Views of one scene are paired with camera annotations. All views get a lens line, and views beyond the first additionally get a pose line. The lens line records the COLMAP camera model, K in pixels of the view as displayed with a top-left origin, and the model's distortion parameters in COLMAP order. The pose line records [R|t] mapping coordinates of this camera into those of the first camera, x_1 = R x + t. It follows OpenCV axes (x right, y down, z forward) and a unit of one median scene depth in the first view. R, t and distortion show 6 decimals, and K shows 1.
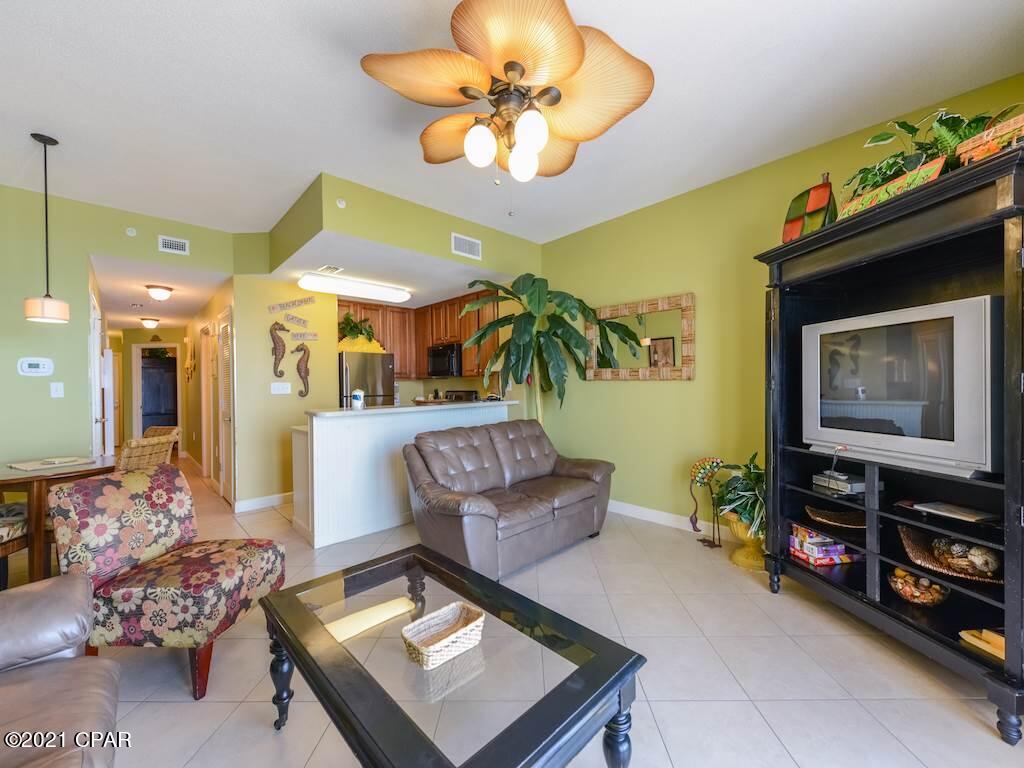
lens RADIAL K [[409.2, 0, 518.0], [0, 409.2, 386.9], [0, 0, 1]] dist [0.001189, 0.000127]
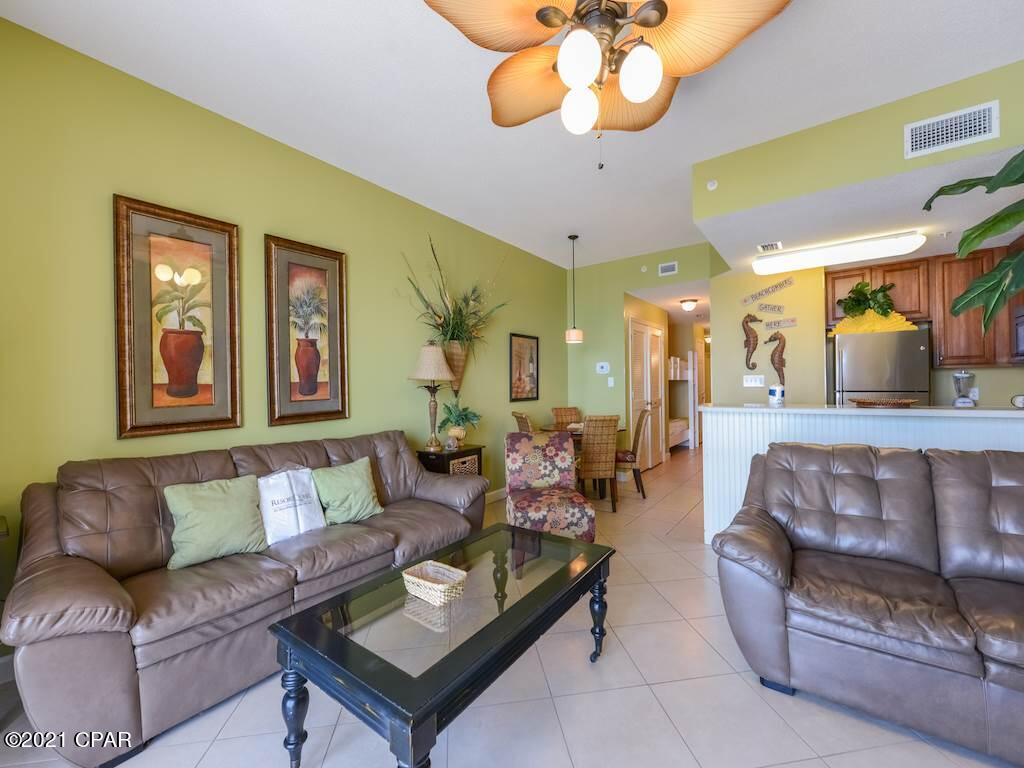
lens RADIAL K [[409.2, 0, 518.9], [0, 409.2, 380.7], [0, 0, 1]] dist [0.001189, 0.000127]
pose [[0.164447, 0.003266, -0.986381, 0.409299], [0.006439, 0.999970, 0.004384, -0.006602], [0.986365, -0.007072, 0.164421, 0.391763]]
